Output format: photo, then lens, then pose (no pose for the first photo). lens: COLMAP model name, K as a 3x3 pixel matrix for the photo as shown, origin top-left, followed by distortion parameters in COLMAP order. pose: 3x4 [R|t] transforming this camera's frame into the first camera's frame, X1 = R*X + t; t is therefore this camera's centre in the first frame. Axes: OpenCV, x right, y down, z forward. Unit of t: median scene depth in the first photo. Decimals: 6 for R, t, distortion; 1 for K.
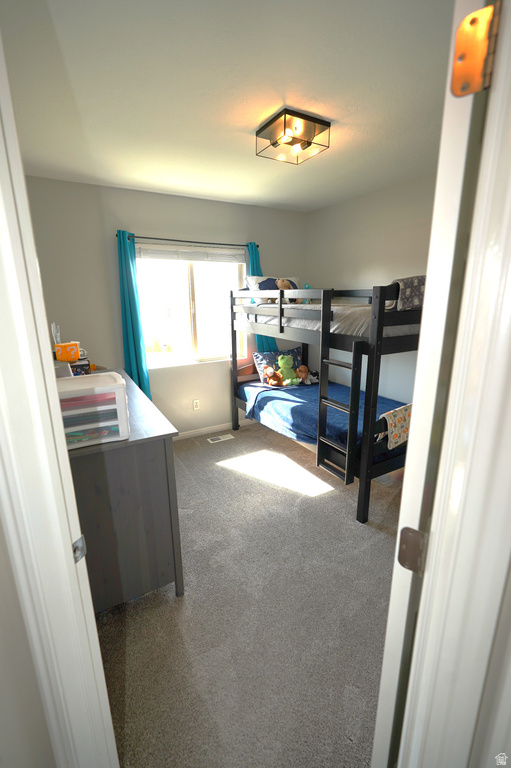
lens RADIAL K [[344.5, 0, 258.9], [0, 344.5, 382.2], [0, 0, 1]] dist [-0.003343, 0.004987]
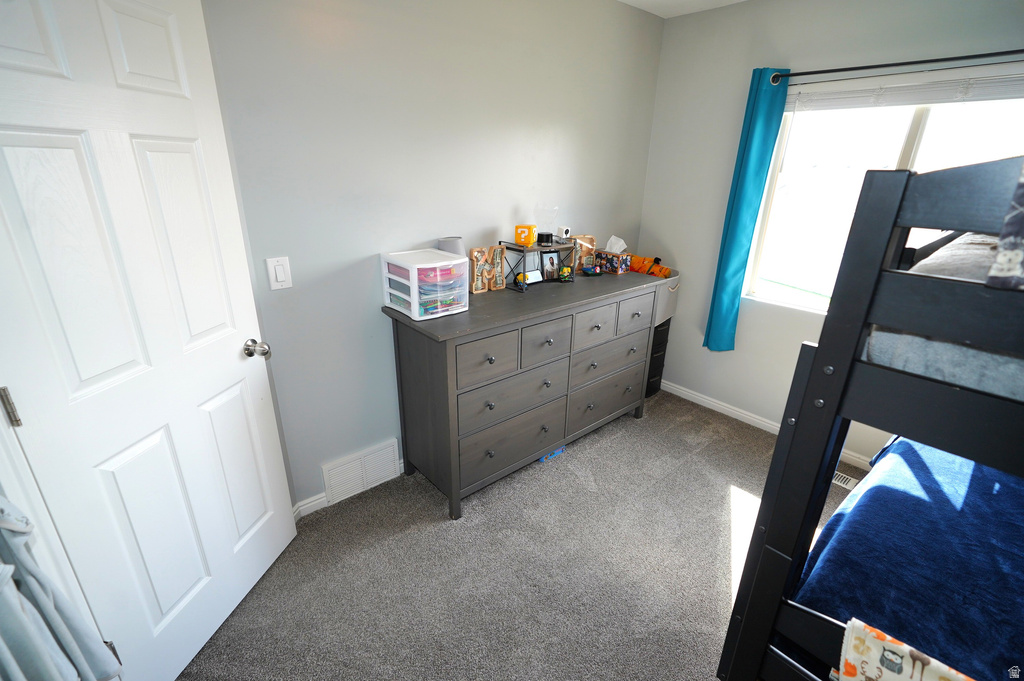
lens RADIAL K [[459.4, 0, 514.7], [0, 459.4, 343.0], [0, 0, 1]] dist [-0.003343, 0.004987]
pose [[0.198519, 0.364119, -0.909949, 0.419545], [-0.264491, 0.913885, 0.307991, -0.121919], [0.943734, 0.179532, 0.277730, 0.422665]]
